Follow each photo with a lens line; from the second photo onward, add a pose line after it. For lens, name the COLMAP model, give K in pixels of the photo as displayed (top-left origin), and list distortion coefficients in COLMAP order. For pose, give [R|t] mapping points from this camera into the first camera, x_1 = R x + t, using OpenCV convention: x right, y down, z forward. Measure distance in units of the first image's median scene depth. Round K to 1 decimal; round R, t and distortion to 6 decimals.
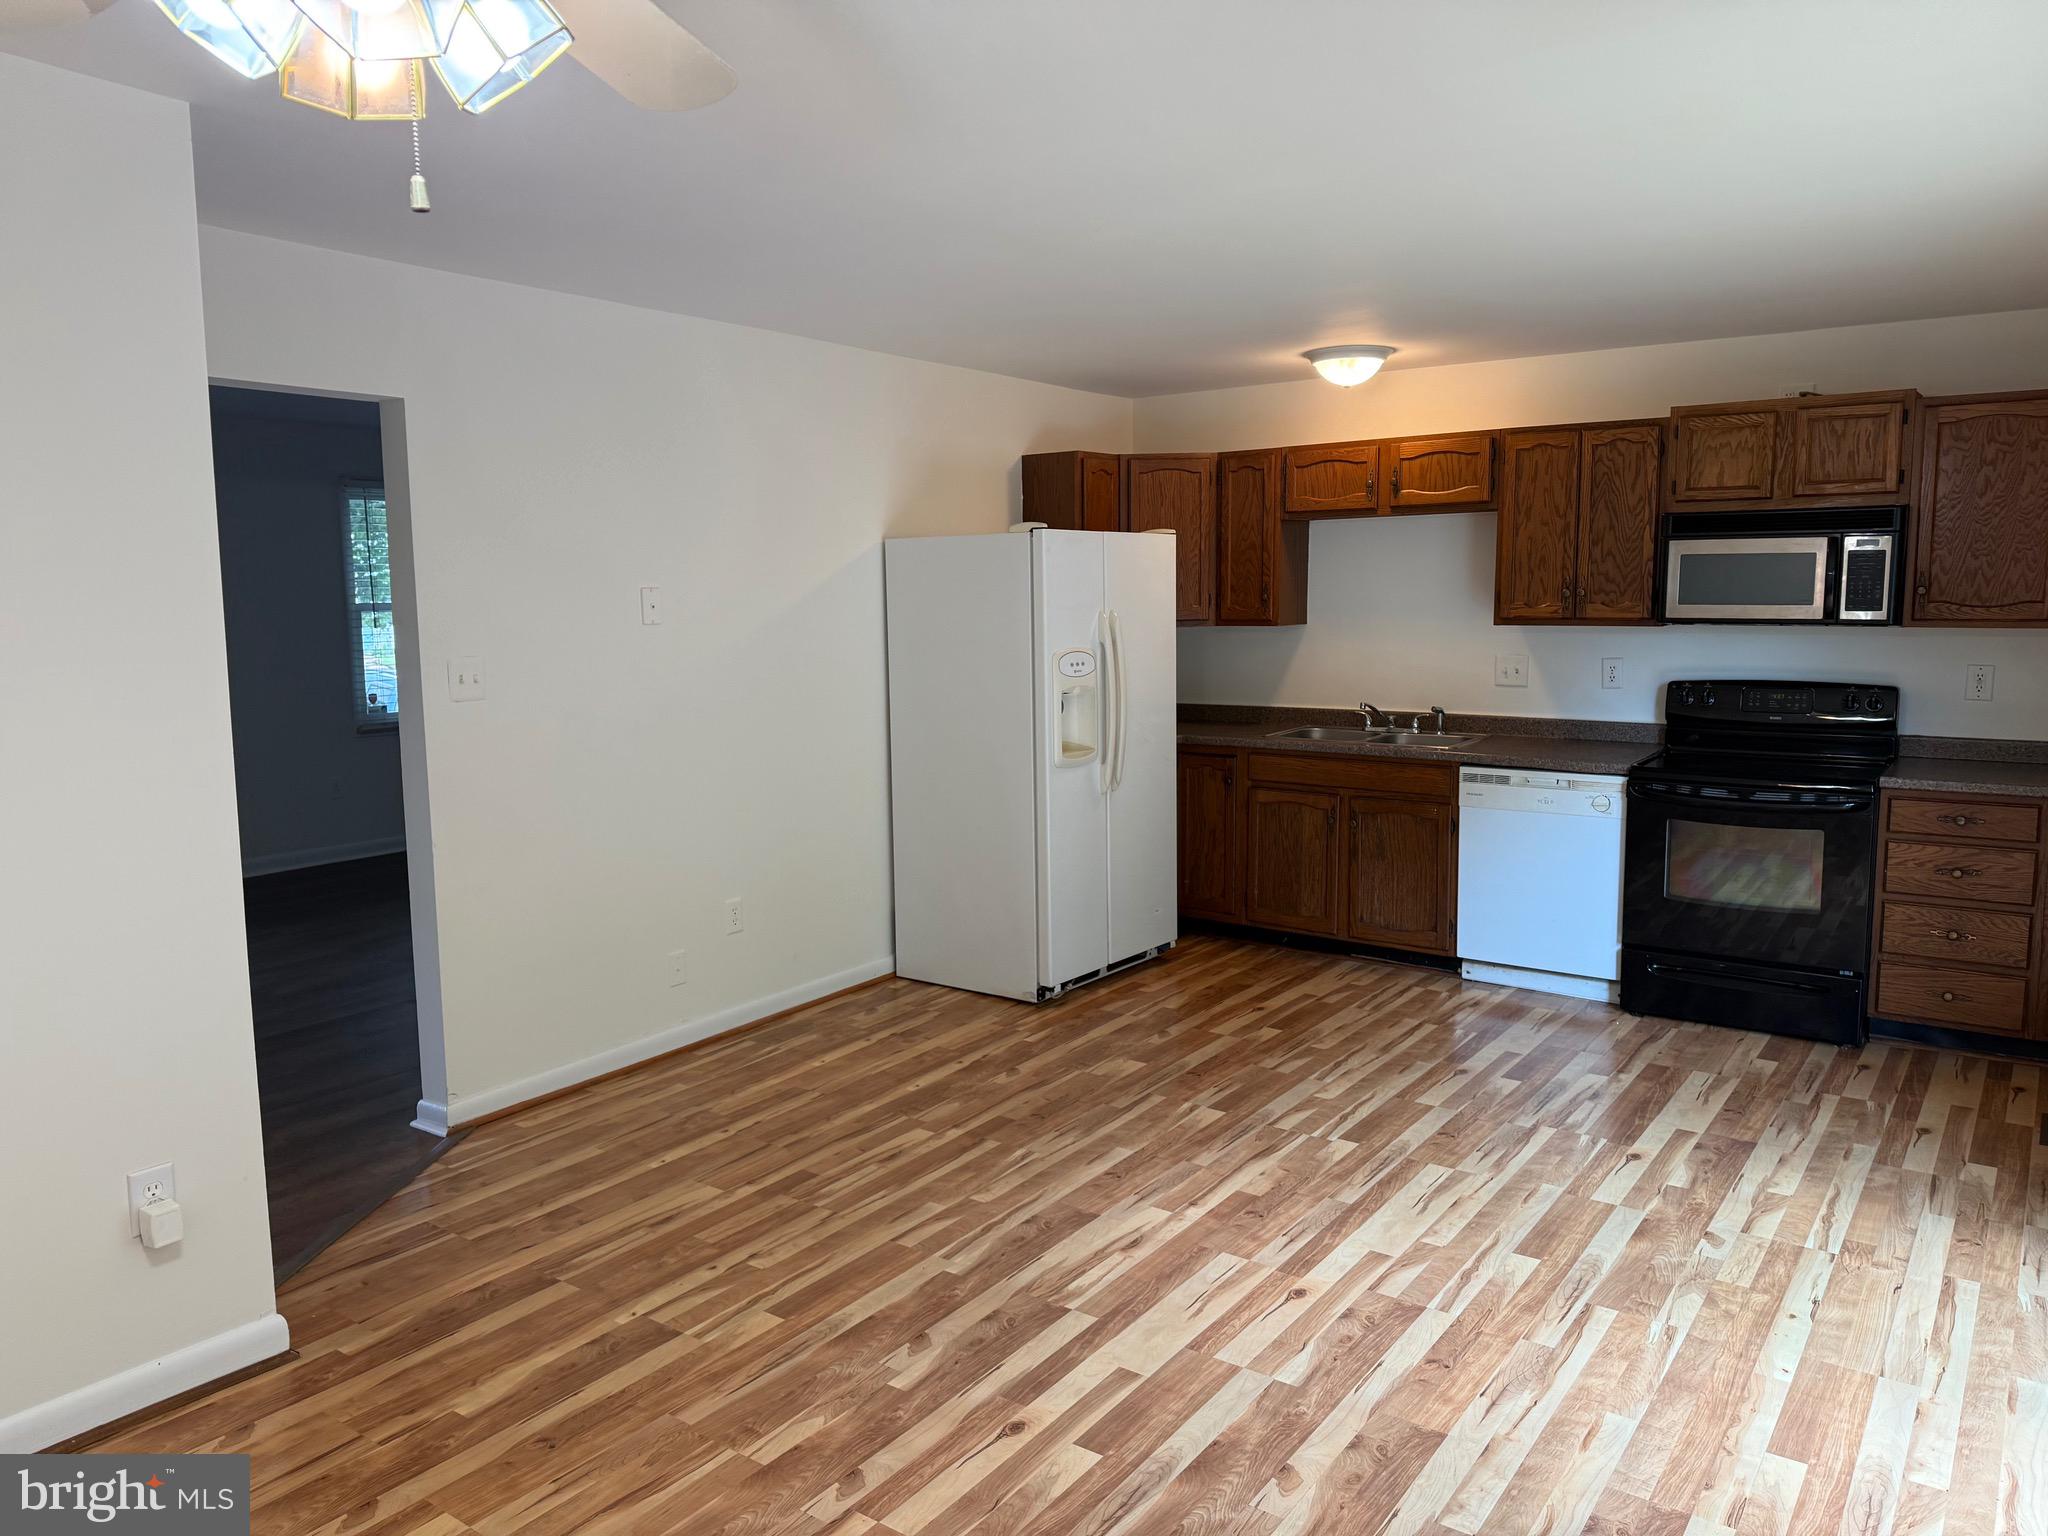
lens RADIAL K [[1434.0, 0, 1024.0], [0, 1434.0, 768.0], [0, 0, 1]] dist [0.100156, -0.151240]
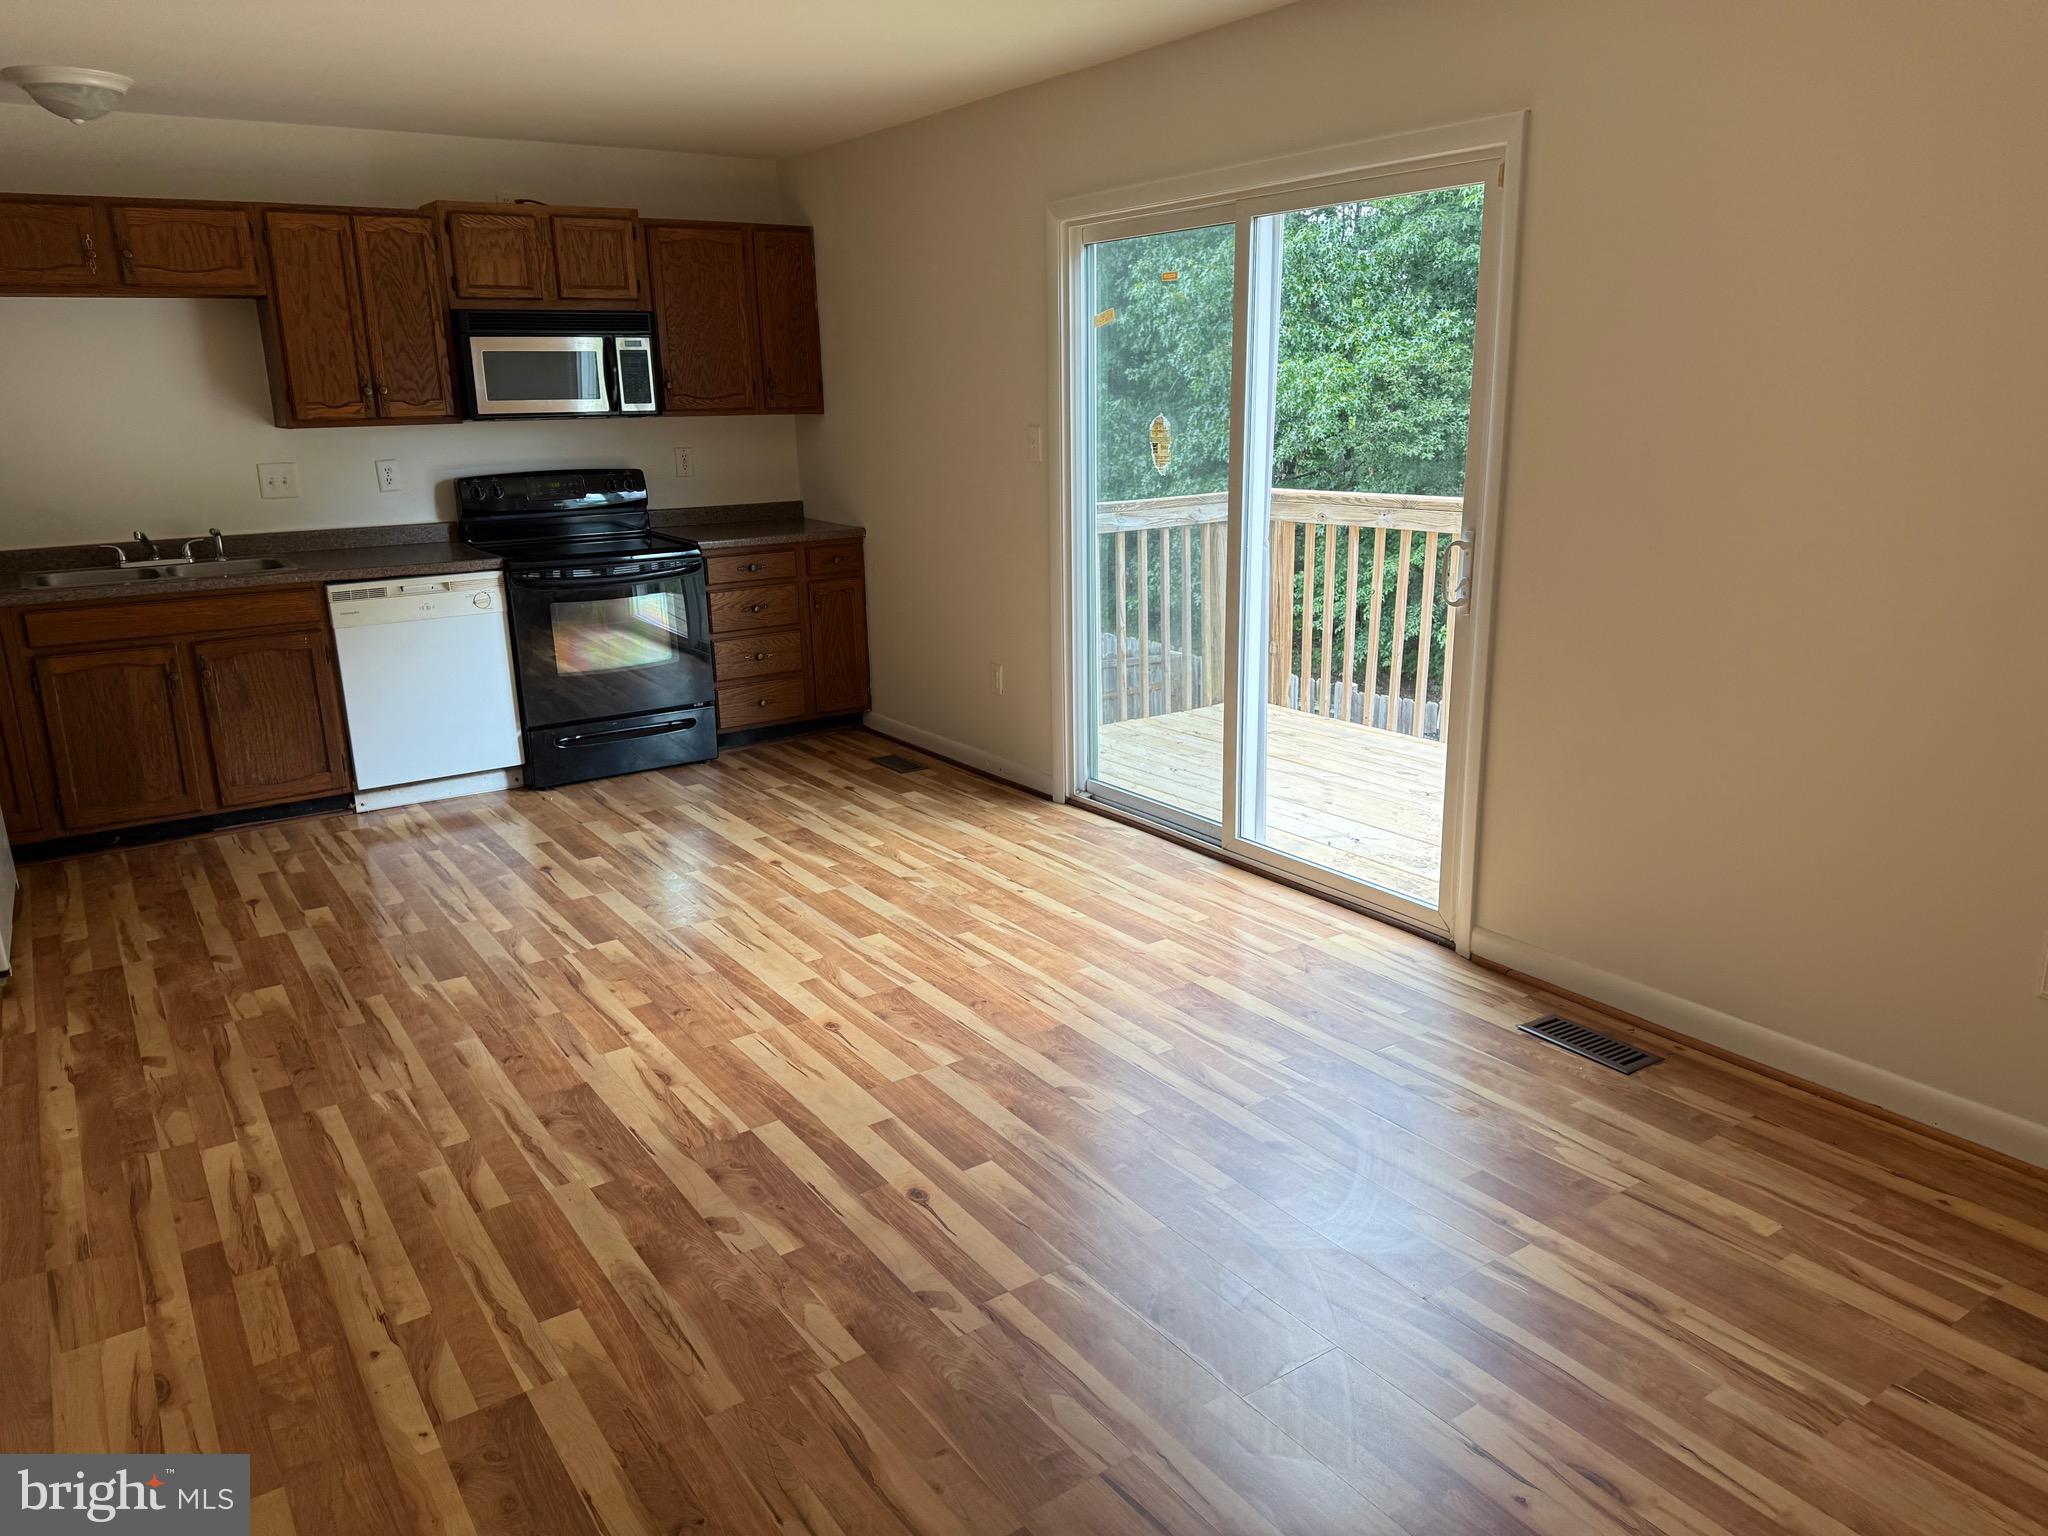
lens RADIAL K [[1434.0, 0, 1024.0], [0, 1434.0, 768.0], [0, 0, 1]] dist [0.100156, -0.151240]
pose [[0.341925, -0.244506, 0.907361, -0.580701], [0.135677, 0.968286, 0.209795, -0.032278], [-0.929881, 0.051374, 0.364255, 0.371649]]
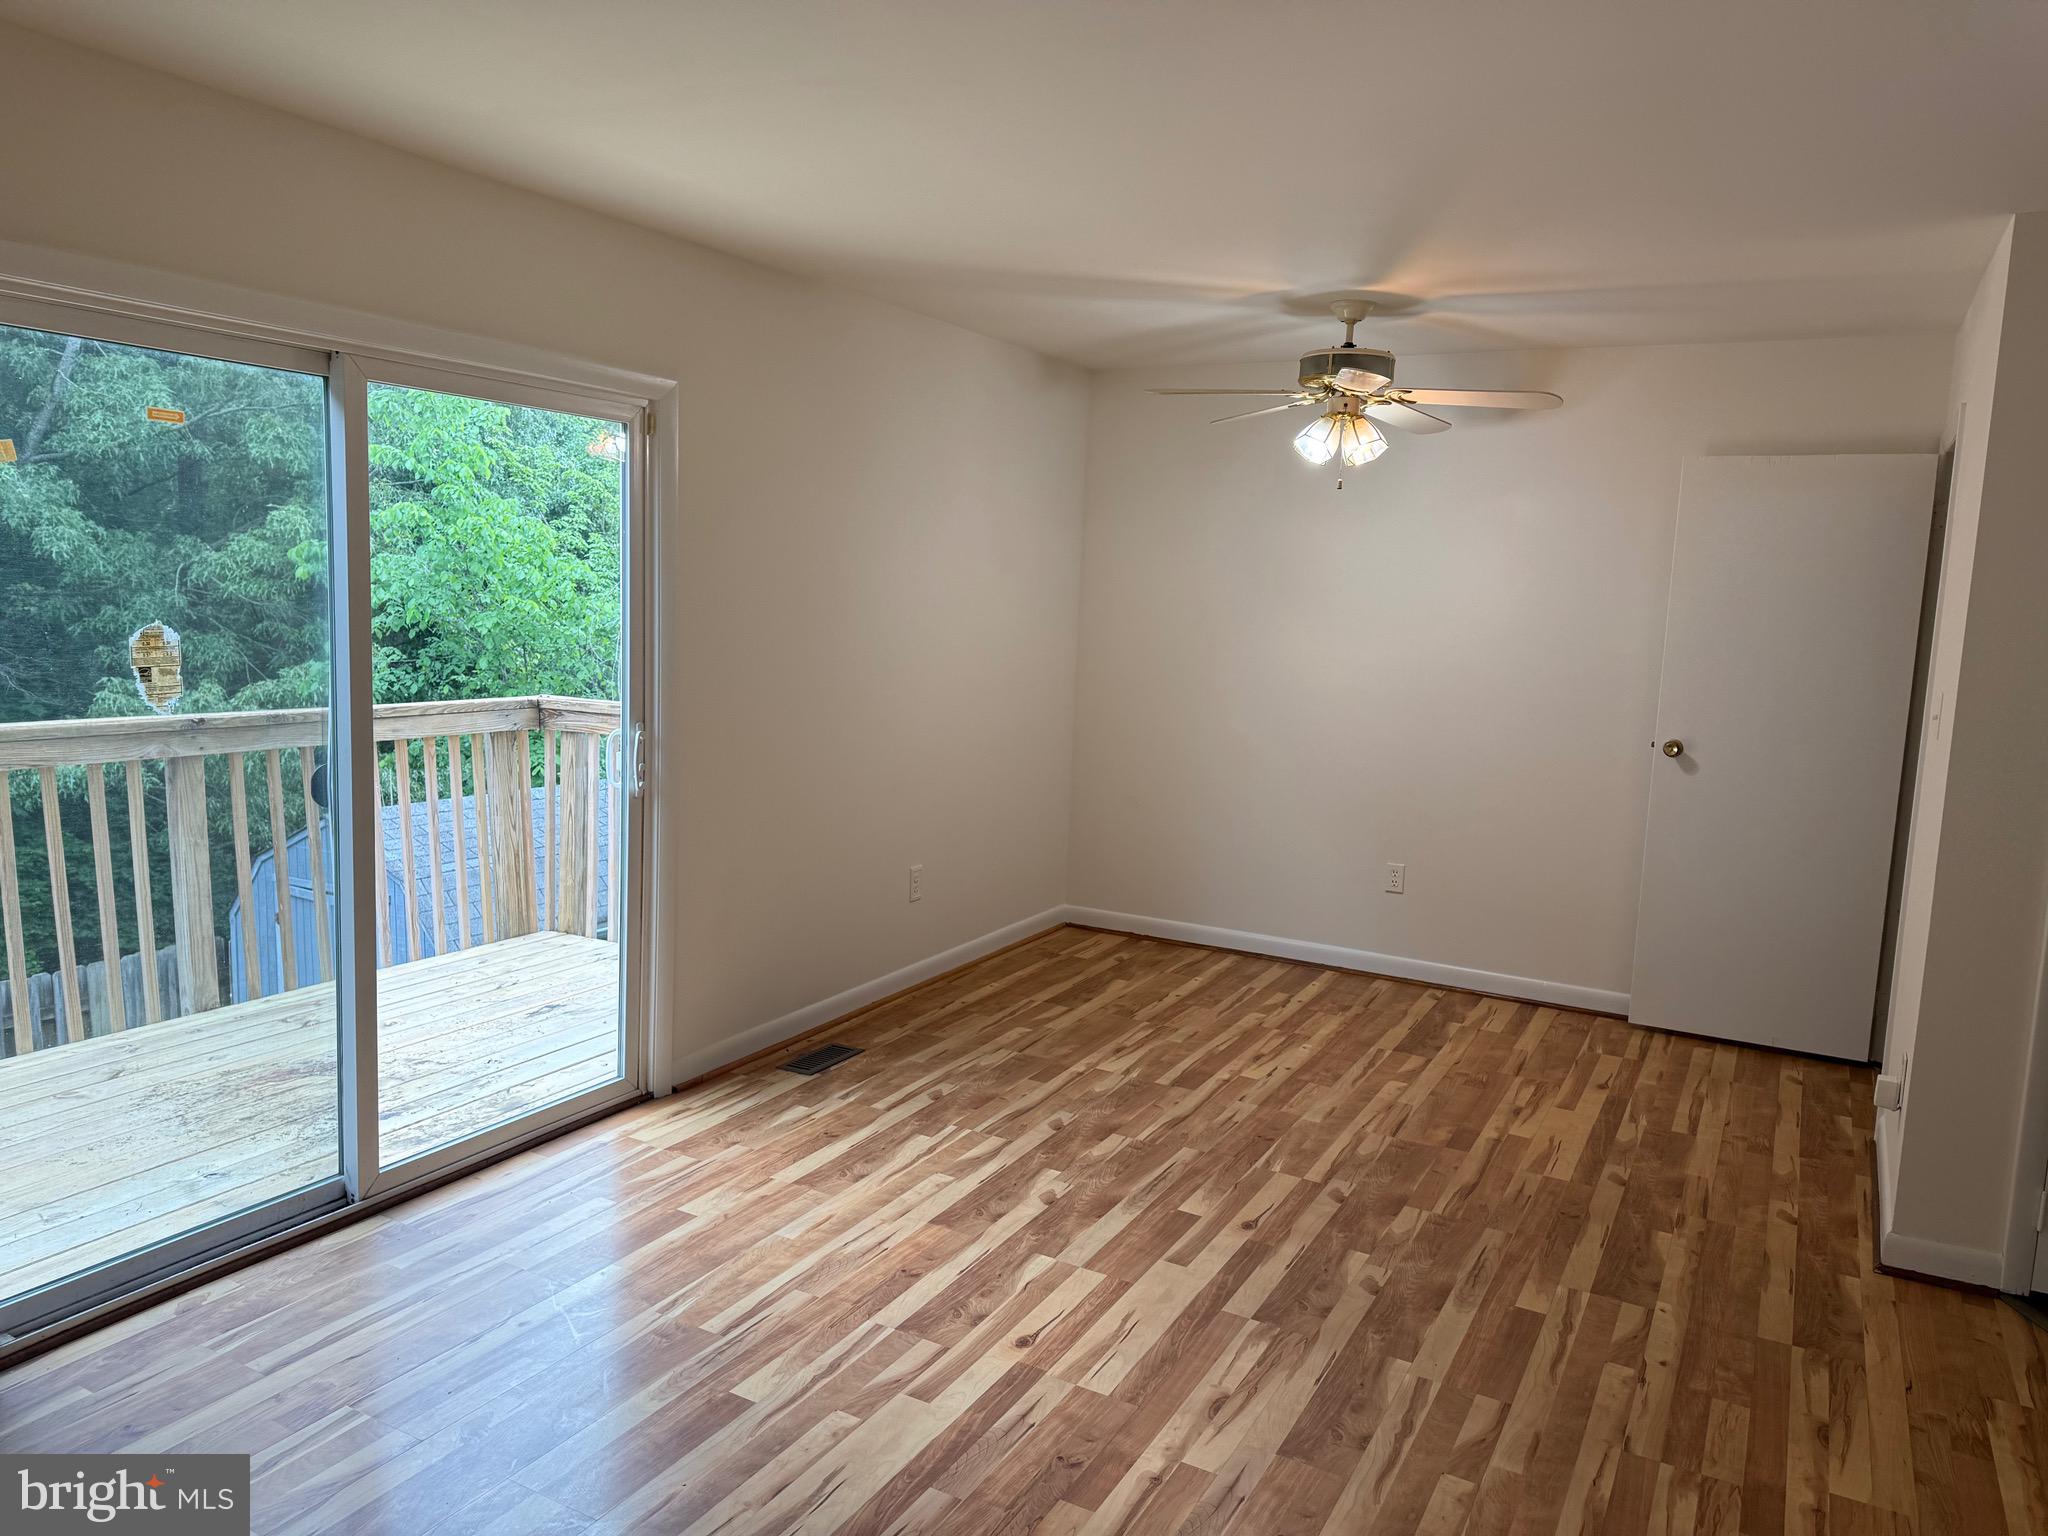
lens RADIAL K [[1437.4, 0, 1024.0], [0, 1437.4, 768.0], [0, 0, 1]] dist [0.046171, -0.044849]
pose [[-0.991873, -0.016350, -0.126174, 0.256358], [-0.048462, 0.965501, 0.255851, -0.192321], [0.117638, 0.259887, -0.958447, 1.473116]]
